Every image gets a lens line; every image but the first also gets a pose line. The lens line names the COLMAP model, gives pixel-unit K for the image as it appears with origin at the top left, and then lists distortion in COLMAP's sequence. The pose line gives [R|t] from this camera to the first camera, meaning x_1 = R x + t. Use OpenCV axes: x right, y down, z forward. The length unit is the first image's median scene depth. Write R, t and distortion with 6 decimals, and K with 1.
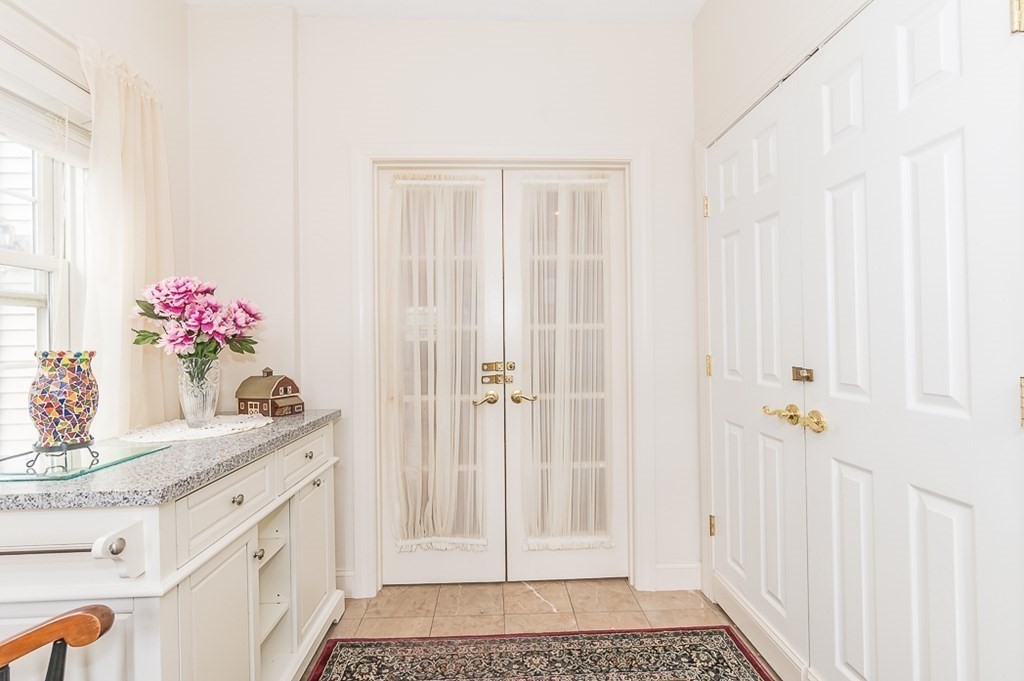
lens RADIAL K [[457.4, 0, 513.1], [0, 457.4, 337.4], [0, 0, 1]] dist [0.000900, 0.000425]
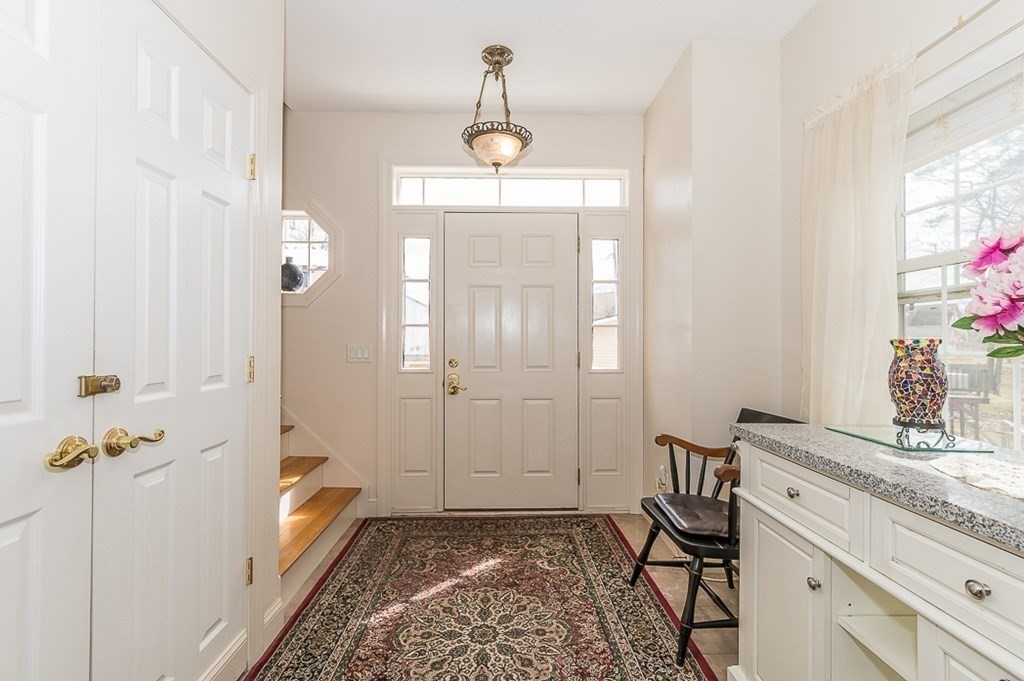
lens RADIAL K [[457.4, 0, 512.0], [0, 457.4, 341.0], [0, 0, 1]] dist [0.000900, 0.000425]
pose [[-0.999677, 0.014867, 0.020636, -0.032099], [0.014645, 0.999834, -0.010843, 0.036204], [-0.020794, -0.010538, -0.999728, 2.044349]]
